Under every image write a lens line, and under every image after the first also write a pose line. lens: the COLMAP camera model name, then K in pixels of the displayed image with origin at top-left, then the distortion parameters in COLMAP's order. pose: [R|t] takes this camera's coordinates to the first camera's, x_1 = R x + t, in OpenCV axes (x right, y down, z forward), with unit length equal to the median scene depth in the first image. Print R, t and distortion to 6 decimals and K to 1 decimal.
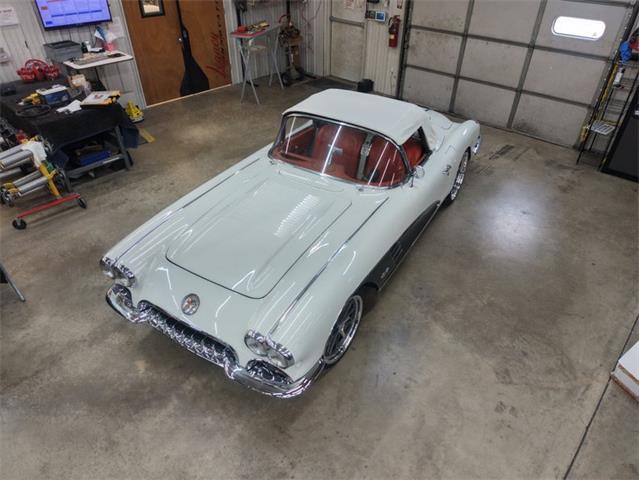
lens RADIAL K [[429.8, 0, 320.0], [0, 429.8, 240.0], [0, 0, 1]] dist [0.002124, -0.001562]
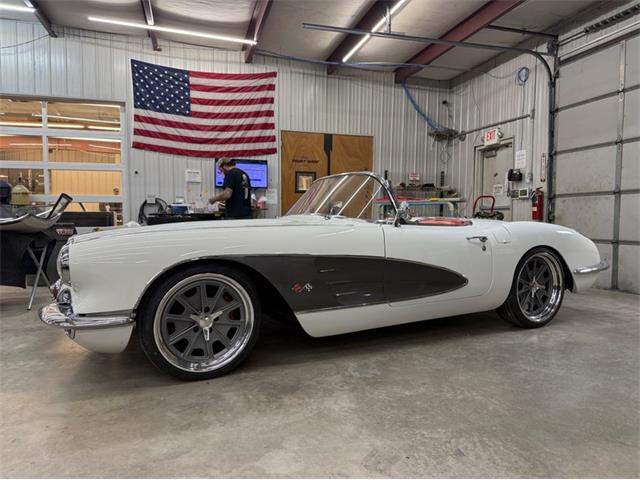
lens RADIAL K [[447.5, 0, 317.5], [0, 447.5, 248.5], [0, 0, 1]] dist [0.065609, -0.115157]
pose [[0.862067, 0.027559, -0.506044, 0.269268], [-0.303033, 0.828384, -0.471116, 0.178593], [0.406216, 0.559482, 0.722474, 0.201865]]
